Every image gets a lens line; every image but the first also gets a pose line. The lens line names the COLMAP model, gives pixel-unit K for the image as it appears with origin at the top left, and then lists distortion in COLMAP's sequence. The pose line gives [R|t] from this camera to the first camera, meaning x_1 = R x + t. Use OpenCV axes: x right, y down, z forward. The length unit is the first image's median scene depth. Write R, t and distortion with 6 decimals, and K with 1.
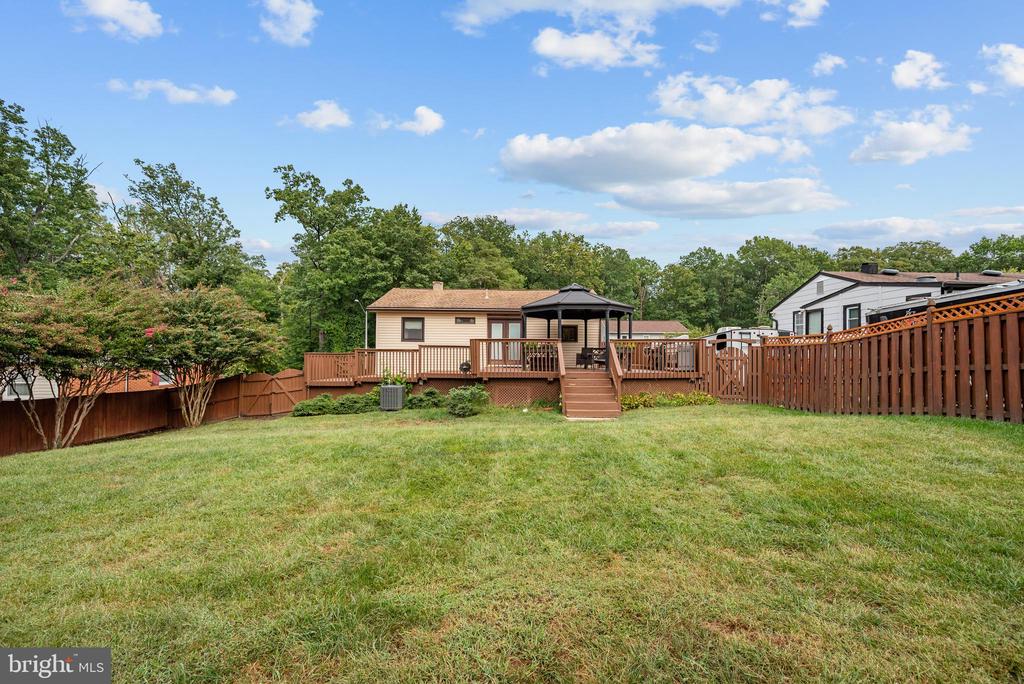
lens RADIAL K [[417.1, 0, 507.9], [0, 417.1, 357.6], [0, 0, 1]] dist [-0.001123, -0.000254]
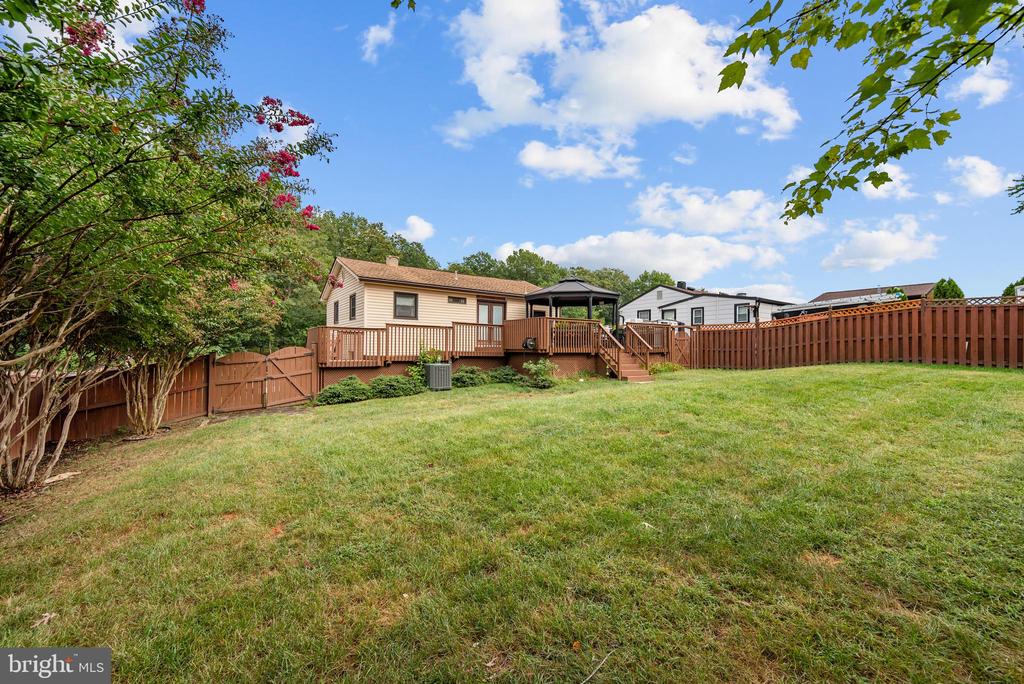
lens RADIAL K [[417.1, 0, 507.9], [0, 417.1, 357.6], [0, 0, 1]] dist [-0.001123, -0.000254]
pose [[0.810699, -0.009575, 0.585385, -0.604546], [0.001556, 0.999898, 0.014201, 0.034533], [-0.585461, -0.010602, 0.810631, 0.129361]]
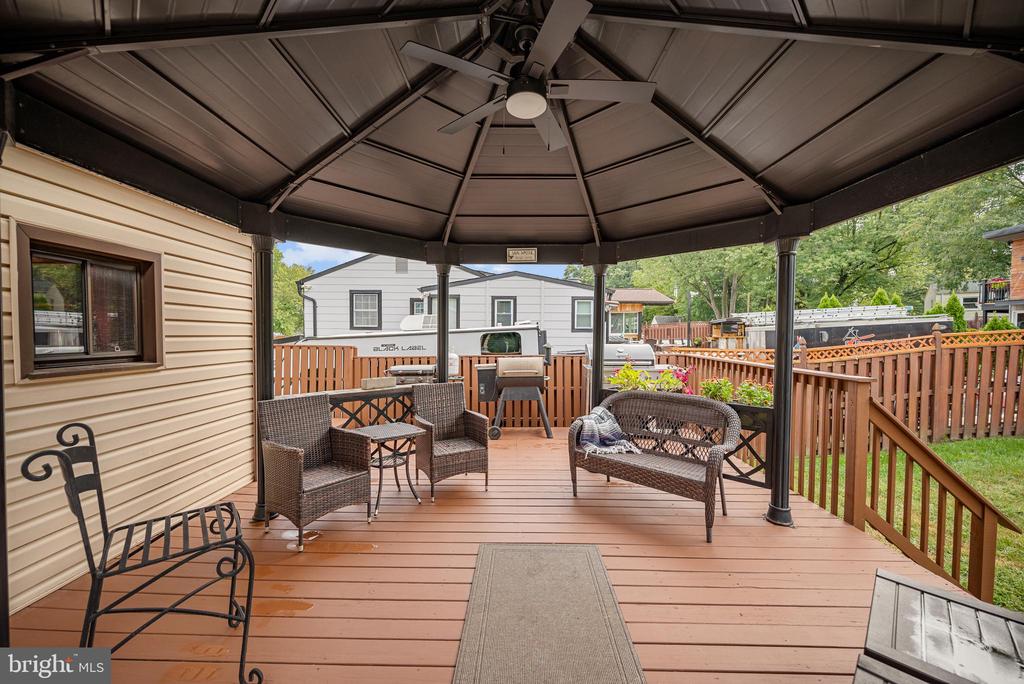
lens RADIAL K [[417.1, 0, 507.9], [0, 417.1, 357.6], [0, 0, 1]] dist [-0.001123, -0.000254]
pose [[0.005907, -0.058189, 0.998288, 0.002019], [-0.005514, 0.998288, 0.058222, -0.049305], [-0.999967, -0.005849, 0.005576, 0.886953]]
